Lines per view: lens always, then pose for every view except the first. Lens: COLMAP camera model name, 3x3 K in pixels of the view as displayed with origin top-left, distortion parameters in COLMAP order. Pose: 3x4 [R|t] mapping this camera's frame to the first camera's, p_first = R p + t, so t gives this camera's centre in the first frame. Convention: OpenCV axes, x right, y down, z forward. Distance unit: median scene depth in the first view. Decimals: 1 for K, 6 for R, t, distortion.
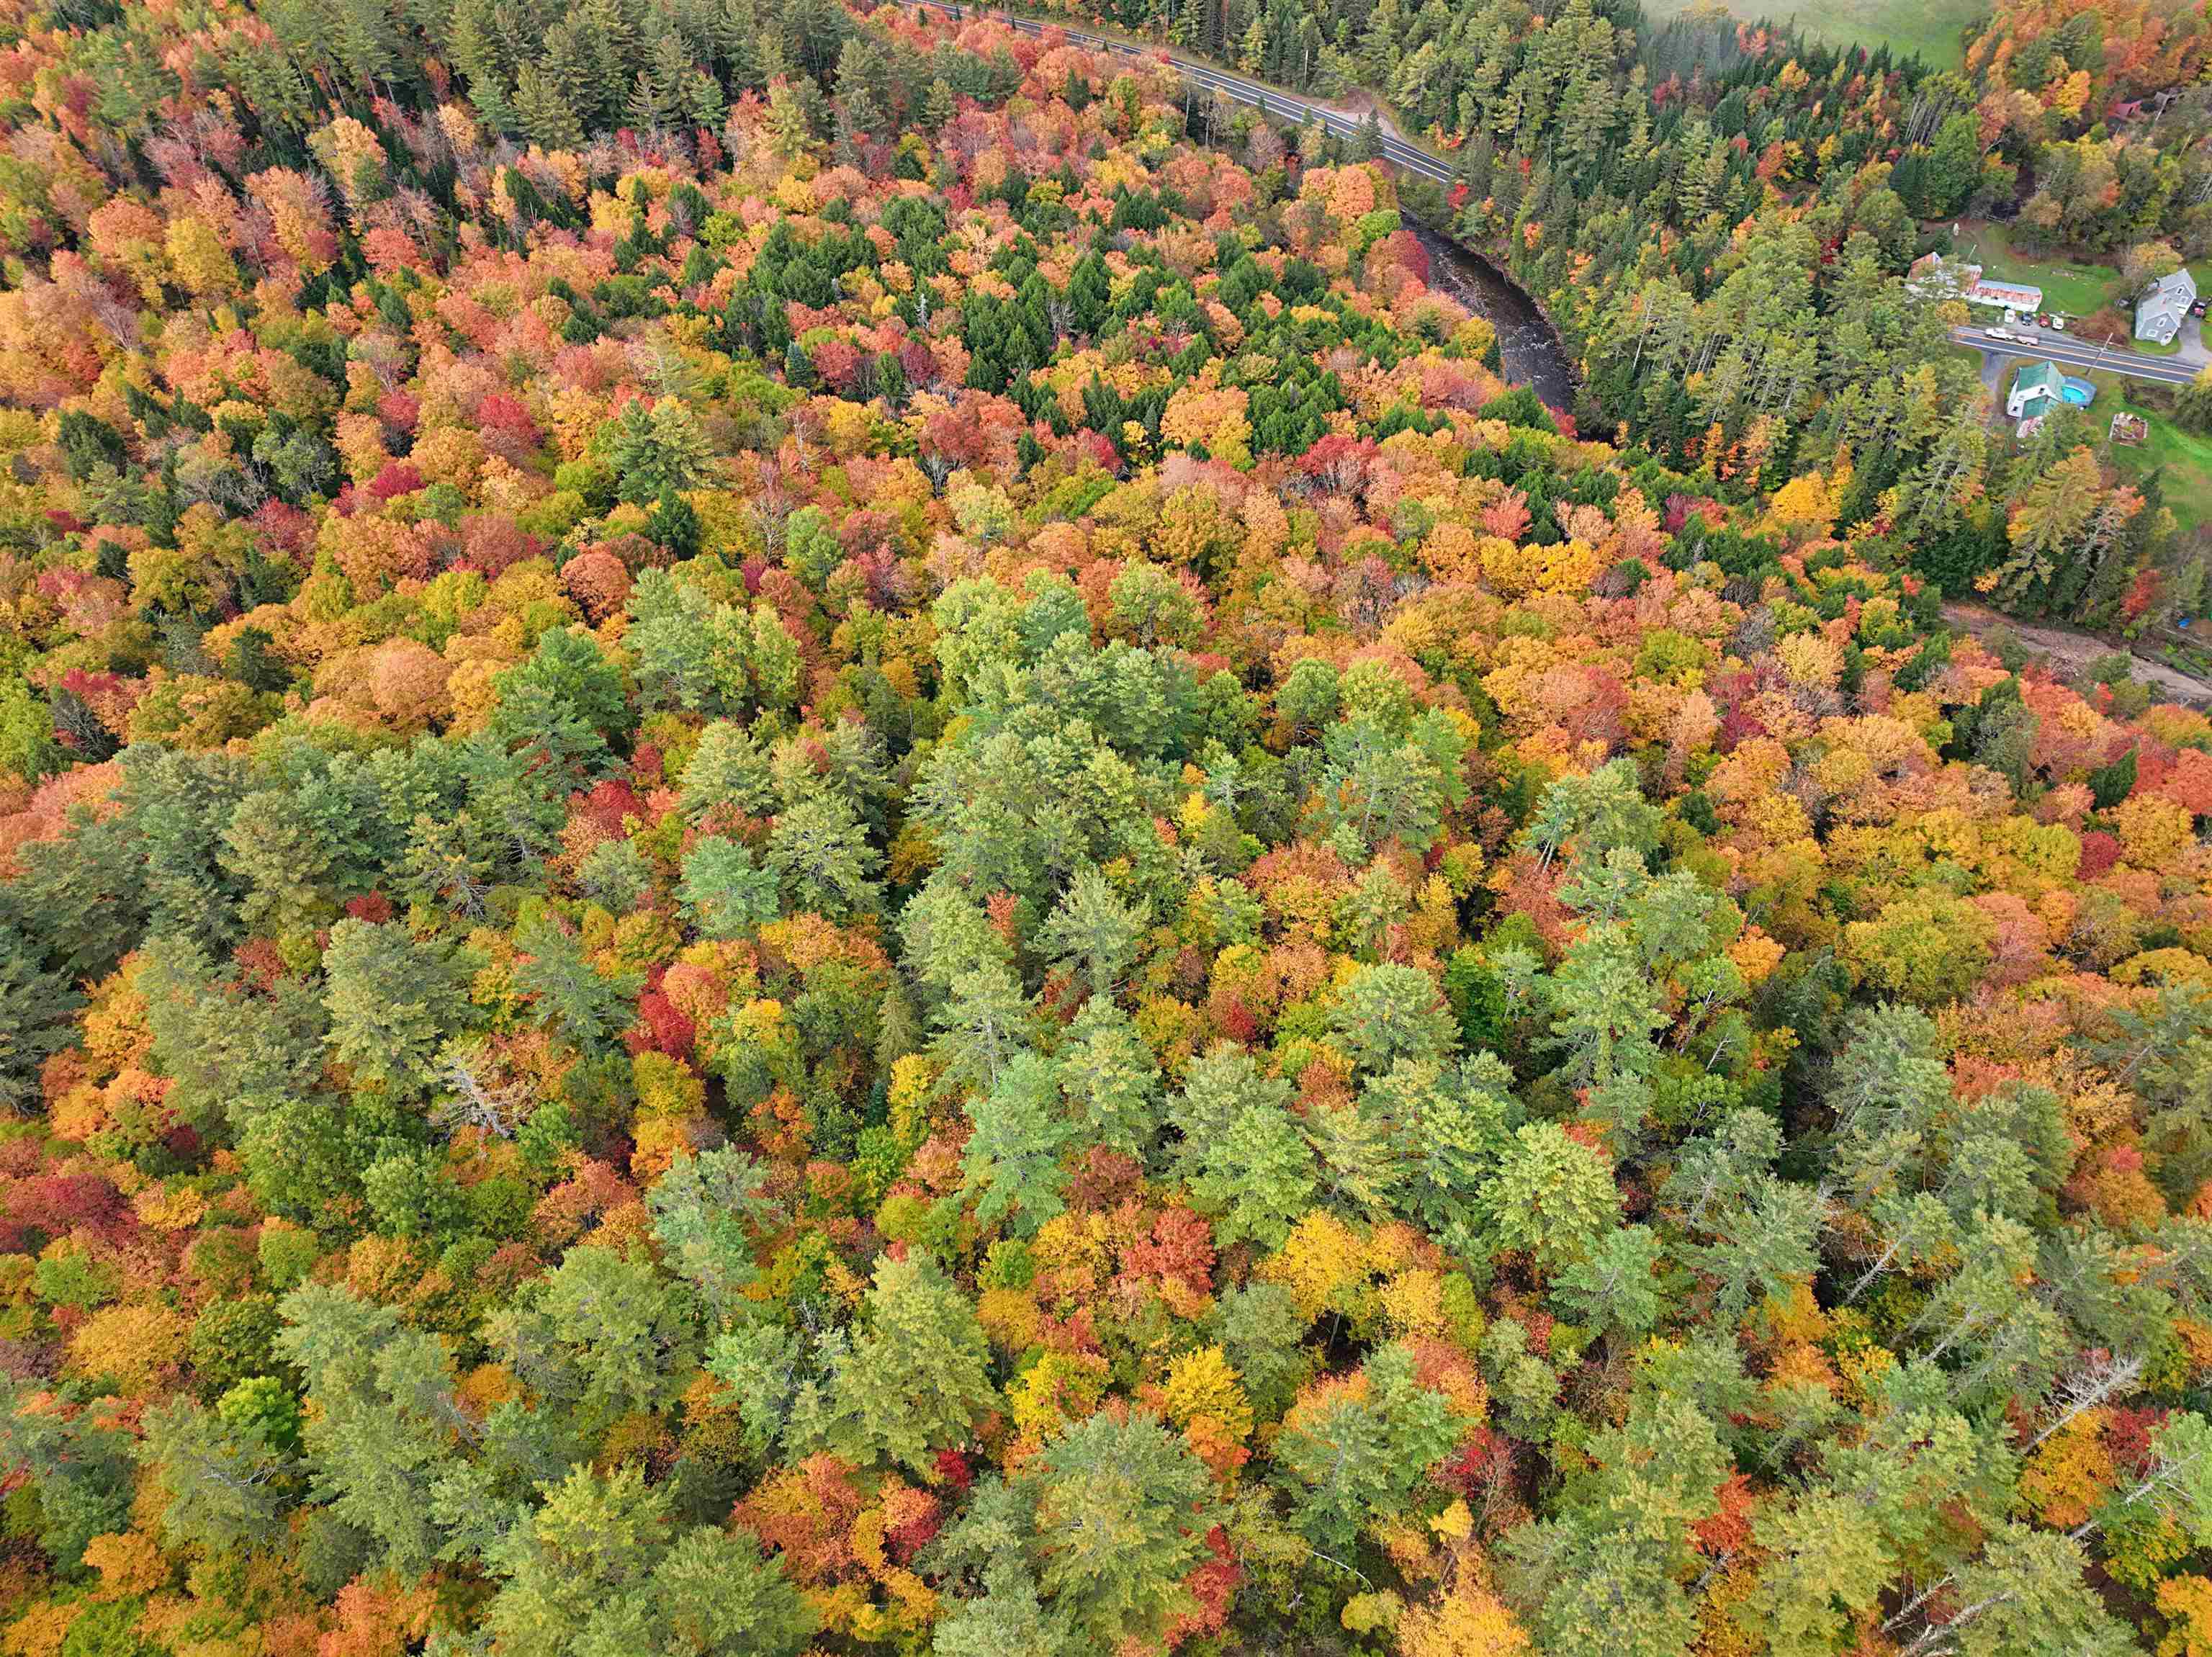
lens RADIAL K [[1496.0, 0, 1119.4], [0, 1496.0, 831.1], [0, 0, 1]] dist [0.013629, 0.000120]
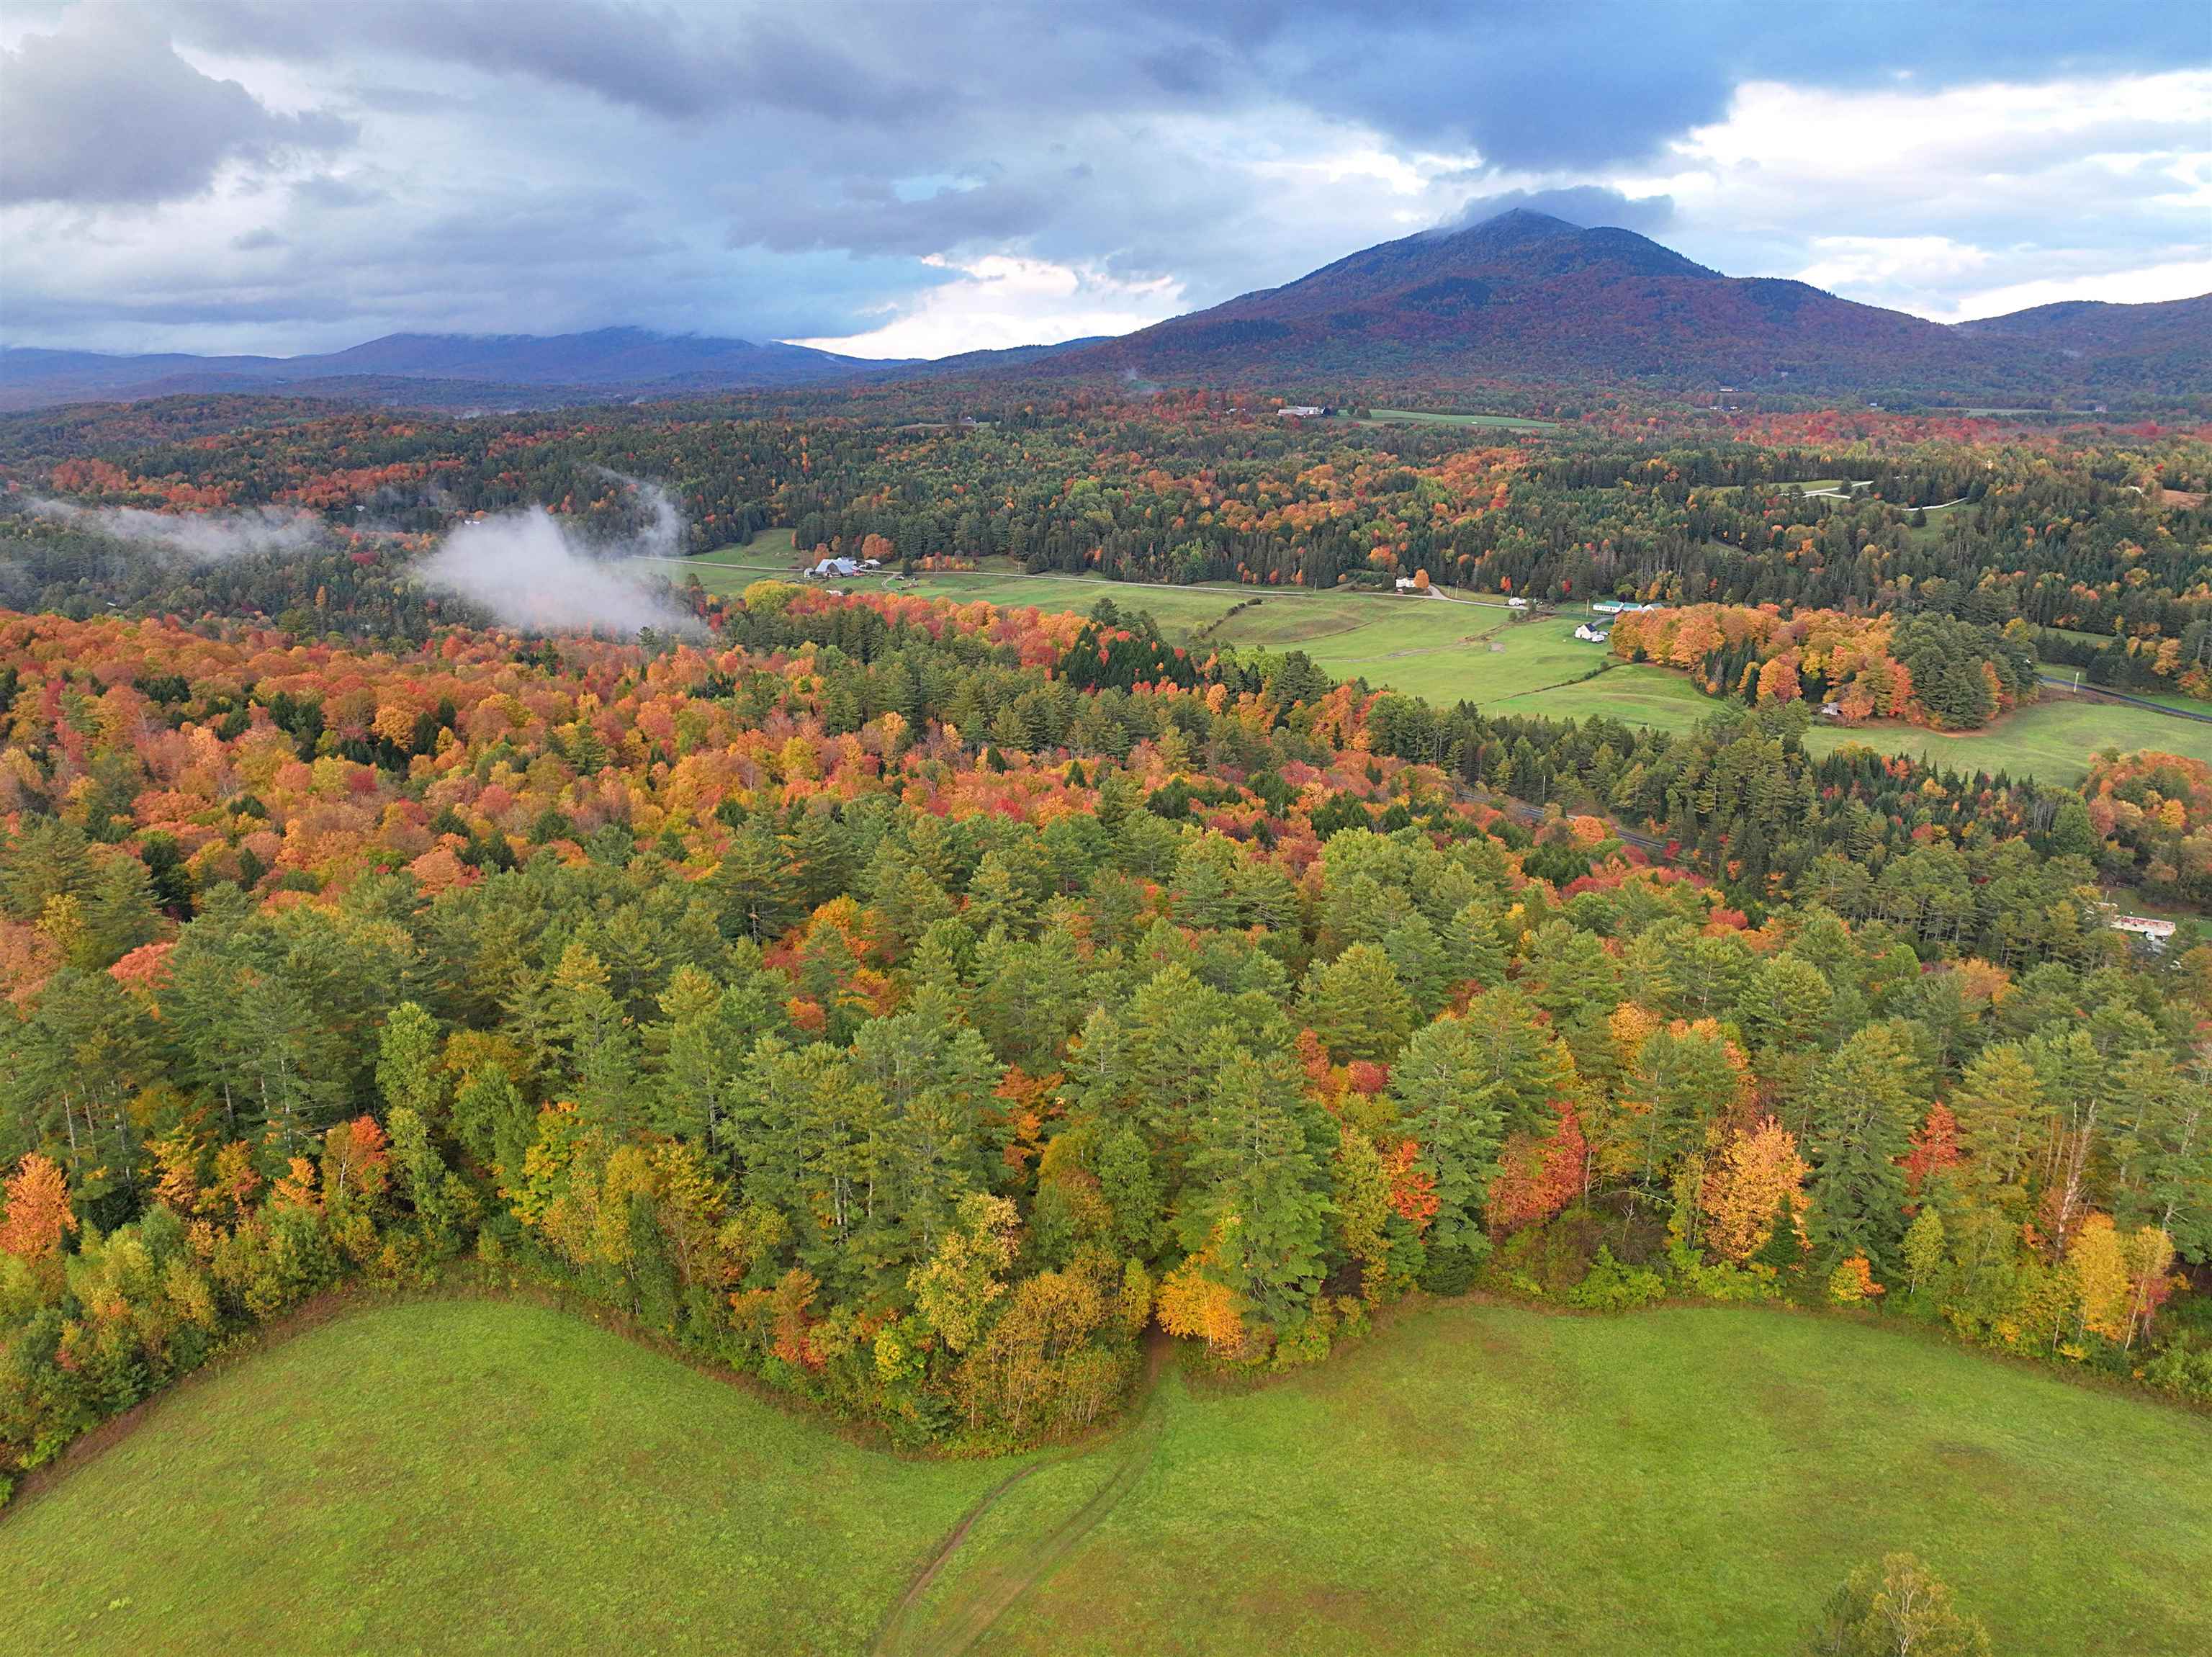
lens RADIAL K [[1545.3, 0, 1104.0], [0, 1545.3, 820.3], [0, 0, 1]] dist [-0.003317, 0.011074]
pose [[0.986495, 0.058700, -0.152914, -0.055705], [-0.134766, 0.821491, -0.554068, 0.372021], [0.093094, 0.567193, 0.818307, -0.150288]]
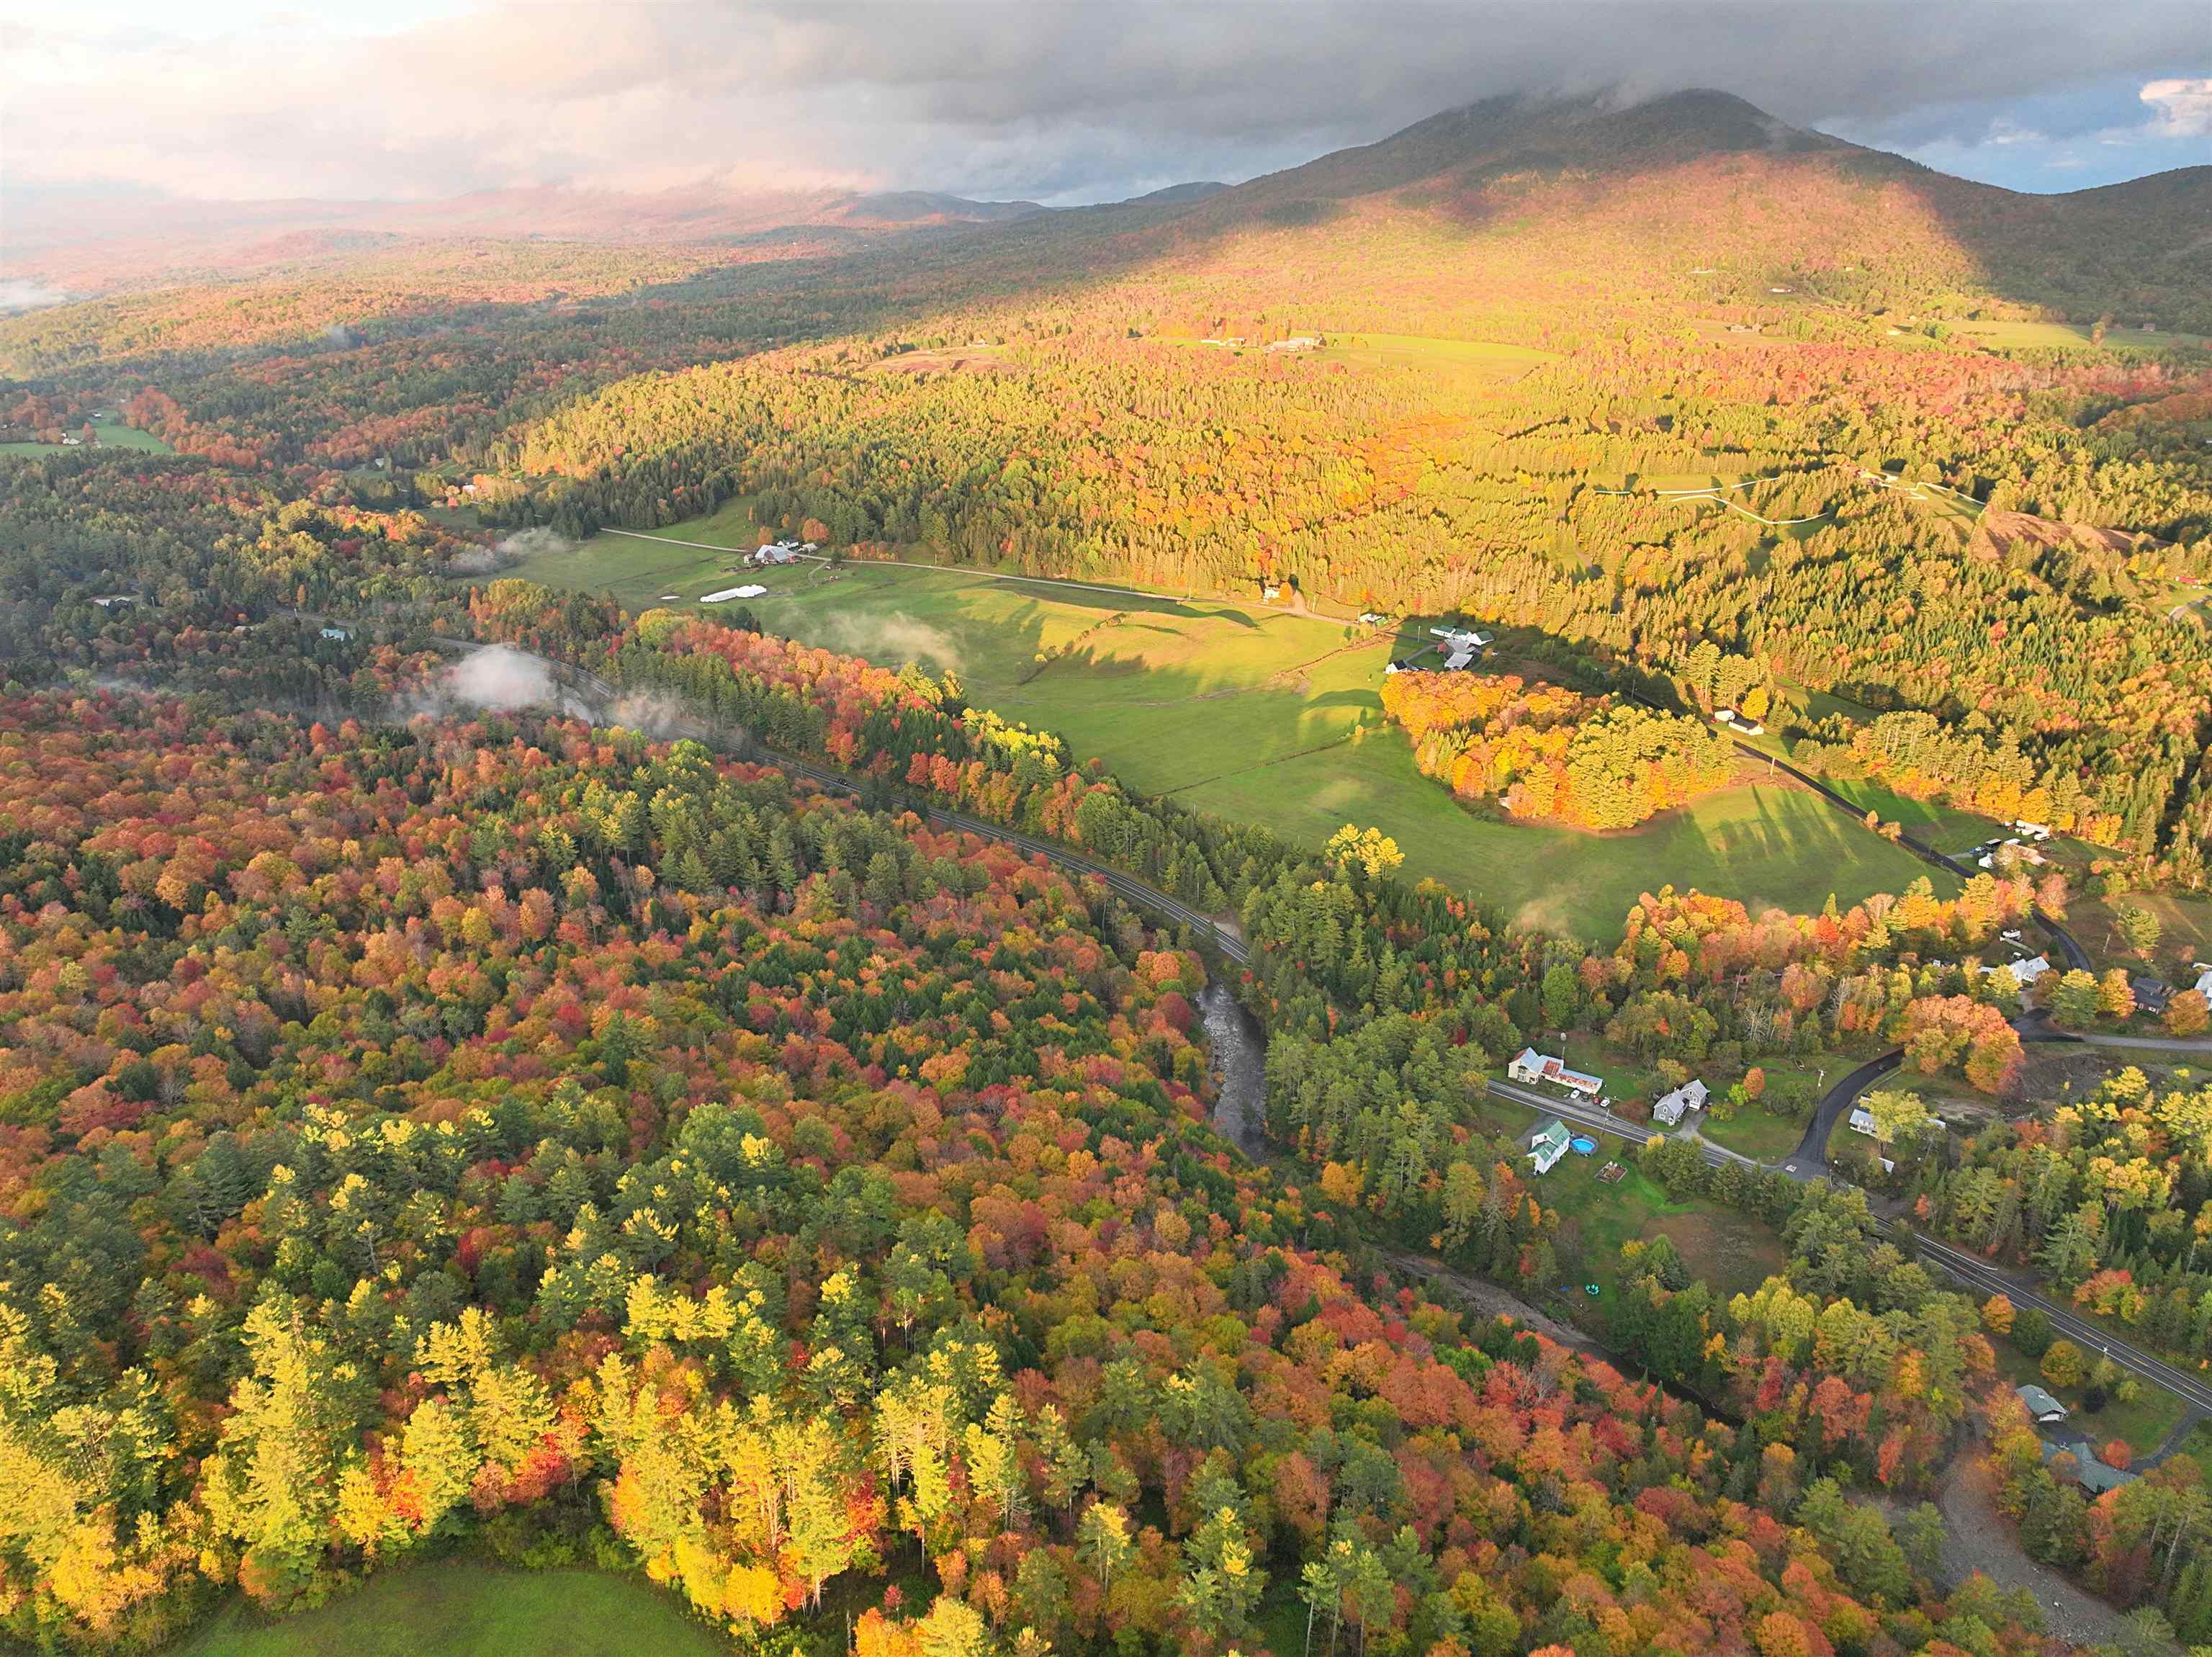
lens RADIAL K [[1545.3, 0, 1104.0], [0, 1545.3, 820.3], [0, 0, 1]] dist [-0.003317, 0.011074]
pose [[0.970890, 0.088009, -0.222770, 0.436921], [-0.183457, 0.871194, -0.455373, 0.181965], [0.154000, 0.482986, 0.861980, -0.463066]]
